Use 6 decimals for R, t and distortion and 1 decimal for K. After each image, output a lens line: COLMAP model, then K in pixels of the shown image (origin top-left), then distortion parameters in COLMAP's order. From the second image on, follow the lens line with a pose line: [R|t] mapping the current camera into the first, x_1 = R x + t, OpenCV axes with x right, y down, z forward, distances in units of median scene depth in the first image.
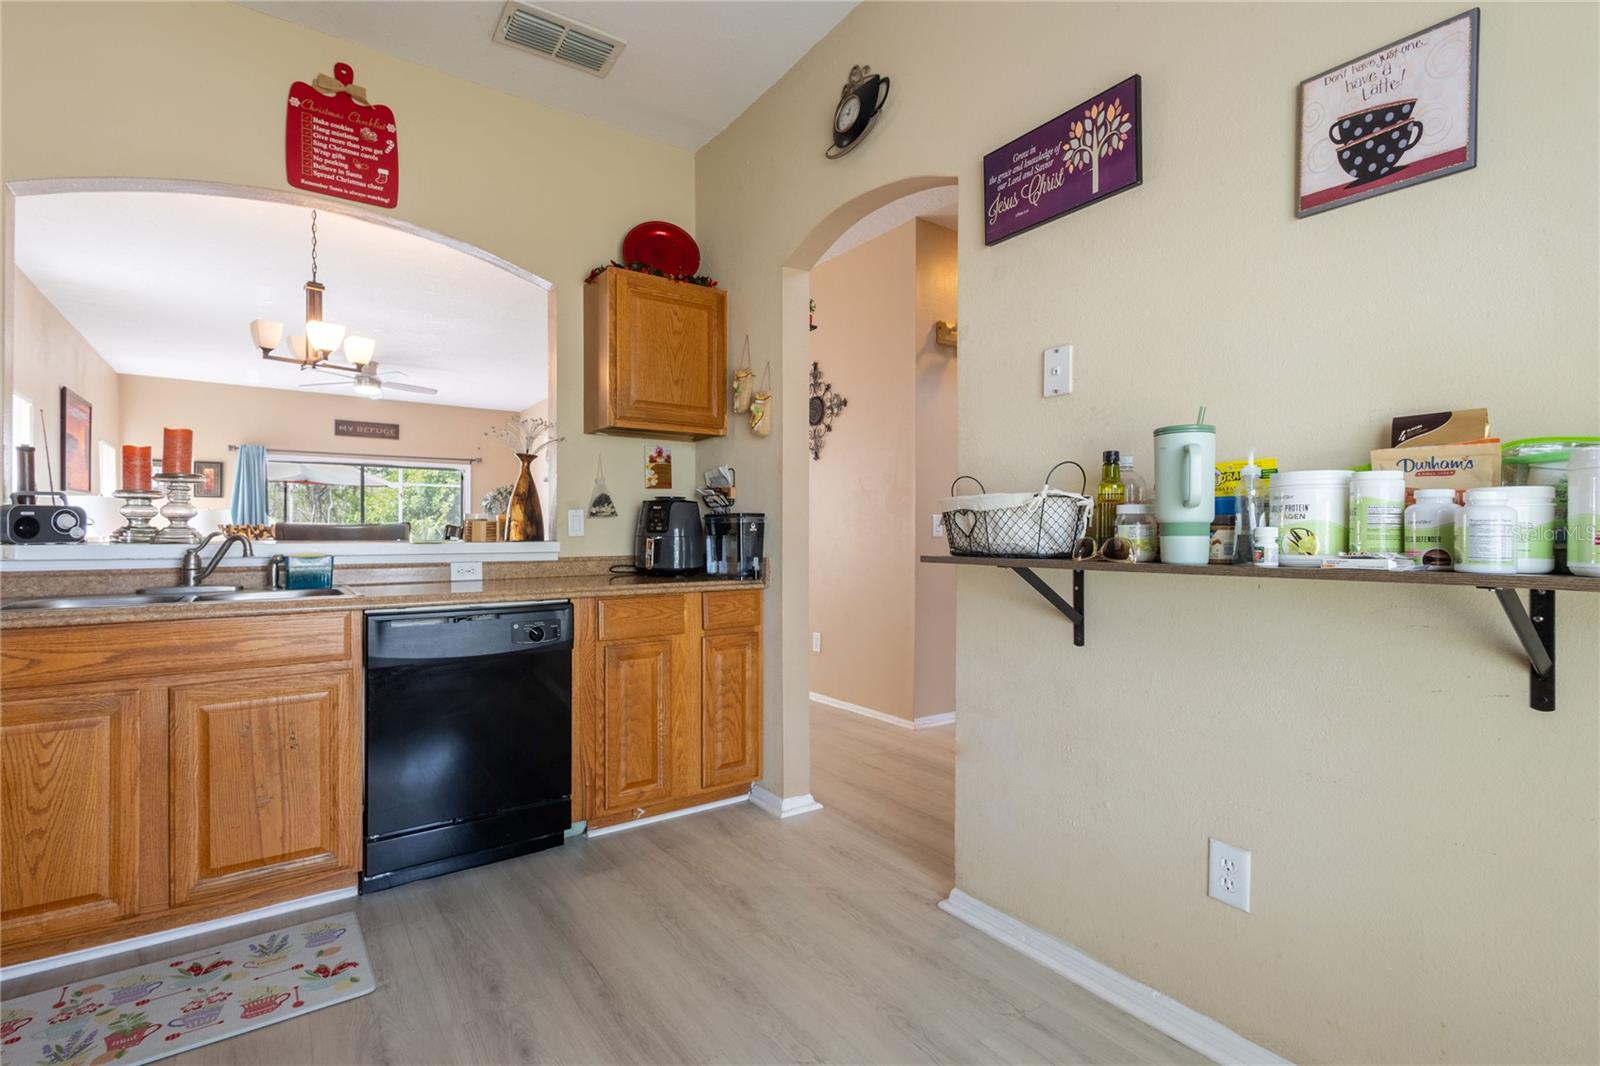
lens RADIAL K [[755.7, 0, 800.0], [0, 755.7, 533.0], [0, 0, 1]] dist [0.025542, -0.016001]
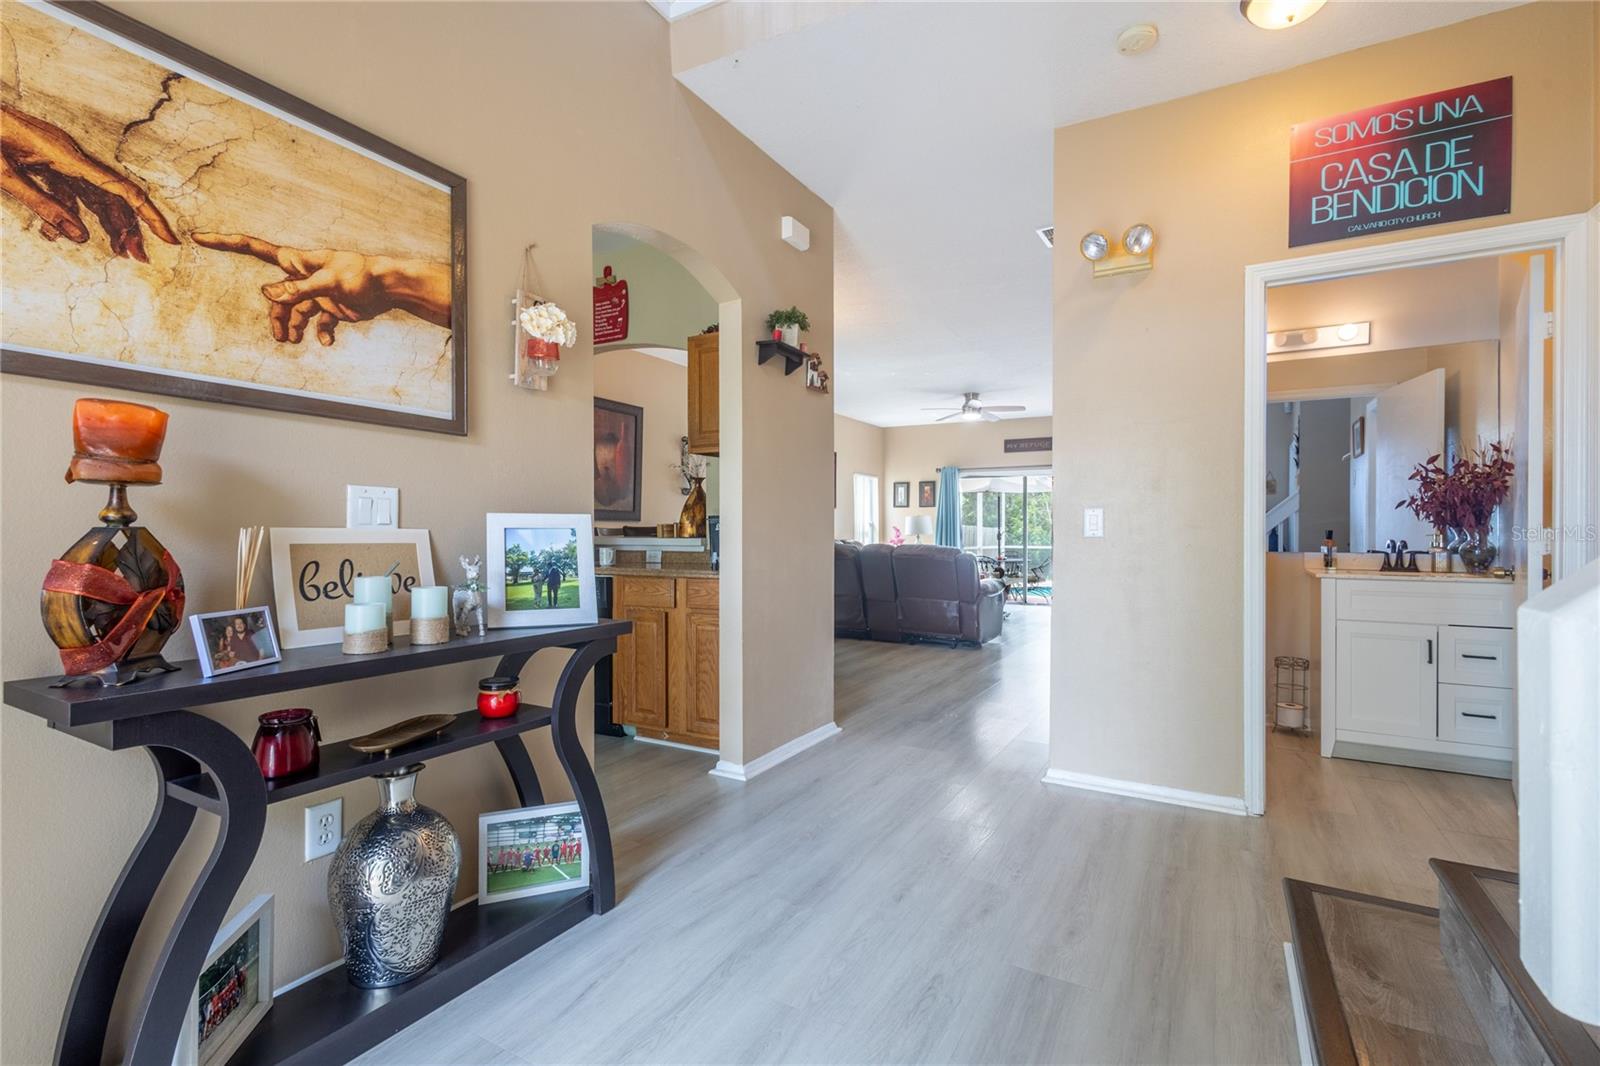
lens RADIAL K [[743.1, 0, 797.9], [0, 743.1, 534.4], [0, 0, 1]] dist [0.024763, -0.010821]
pose [[0.421063, 0.003847, -0.907023, 1.538406], [-0.001897, 0.999993, 0.003361, -0.001363], [0.907030, 0.000305, 0.421067, 0.898378]]
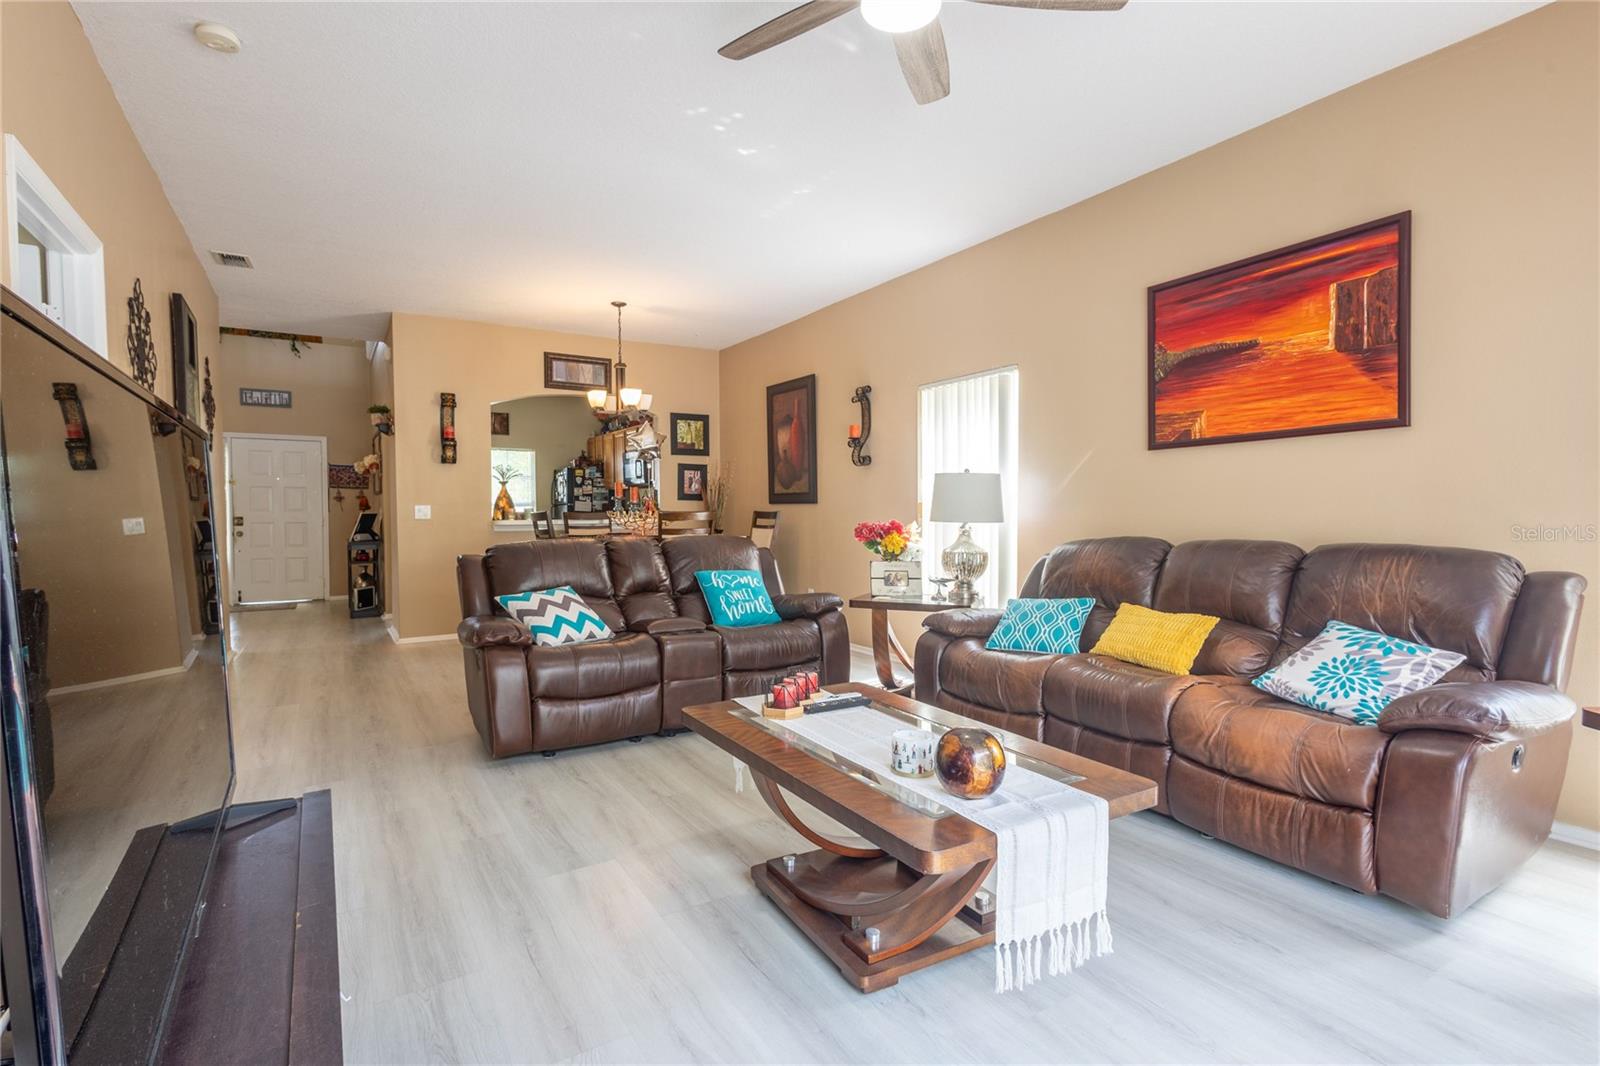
lens RADIAL K [[743.1, 0, 797.9], [0, 743.1, 534.4], [0, 0, 1]] dist [0.024763, -0.010821]
pose [[-0.998865, 0.005175, 0.047353, -2.014222], [0.006580, 0.999541, 0.029563, -0.011240], [-0.047178, 0.029841, -0.998441, 4.810805]]
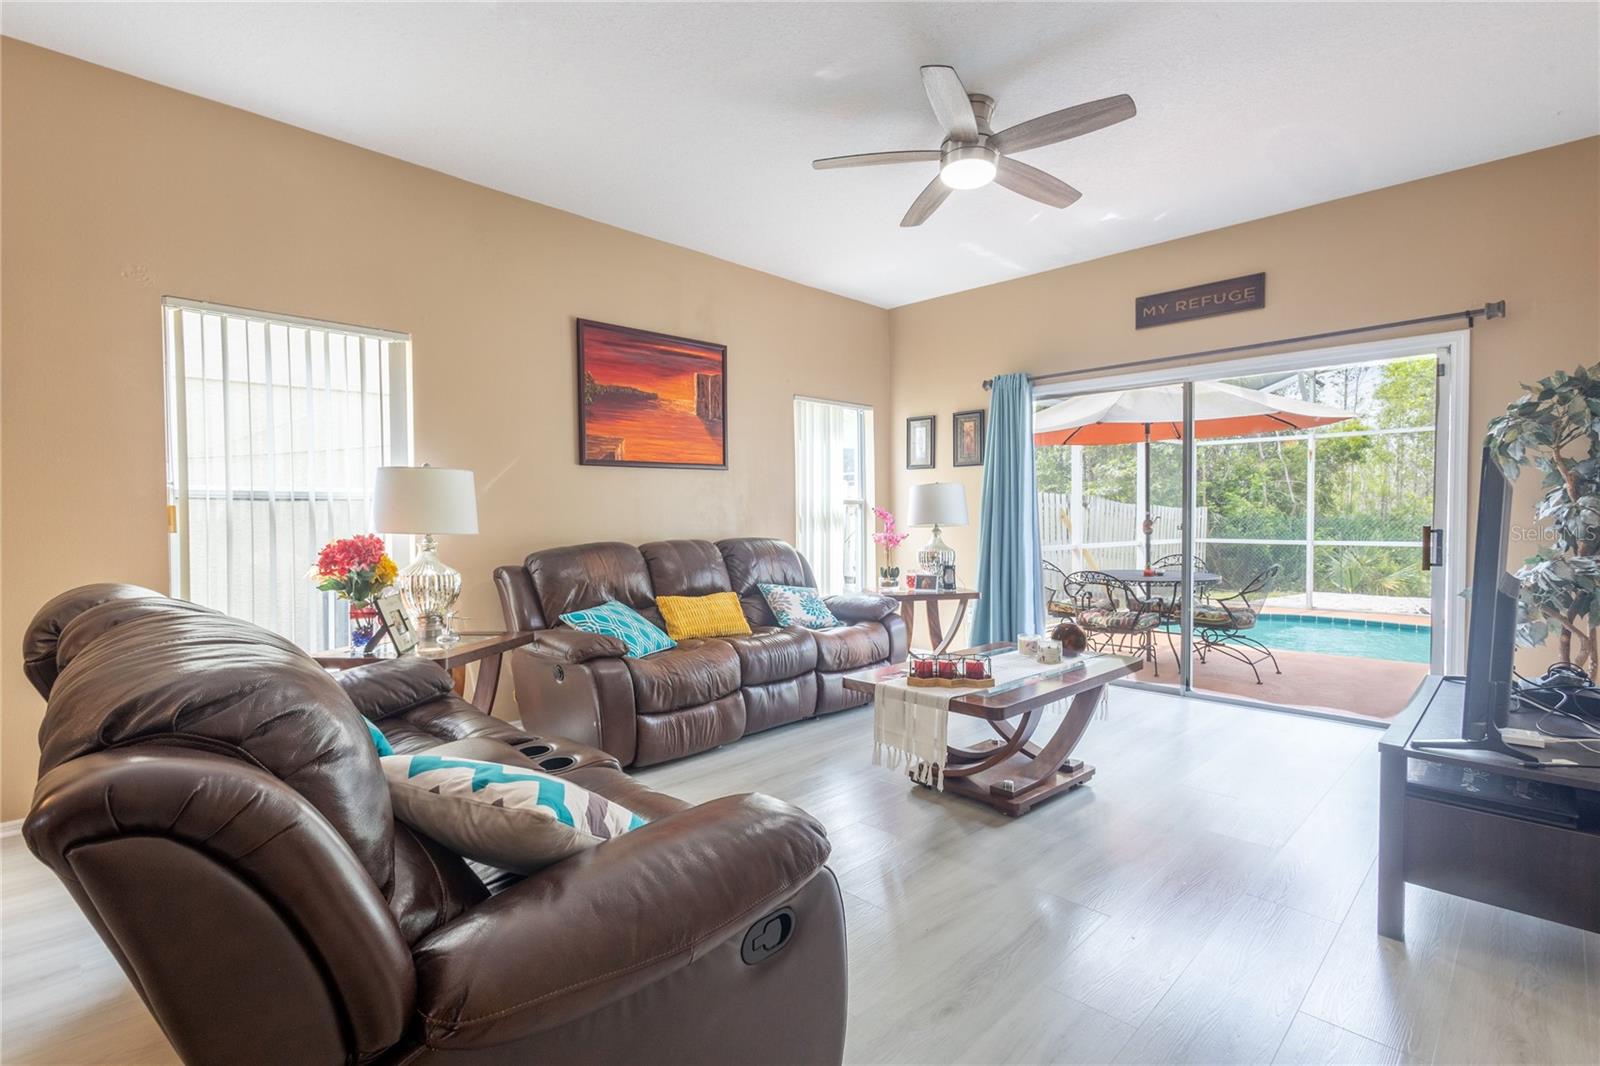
lens RADIAL K [[743.1, 0, 797.9], [0, 743.1, 534.4], [0, 0, 1]] dist [0.024763, -0.010821]
pose [[0.164339, 0.025267, -0.986080, -0.674193], [0.004907, 0.999639, 0.026432, -0.019110], [0.986392, -0.009182, 0.164156, 3.171410]]
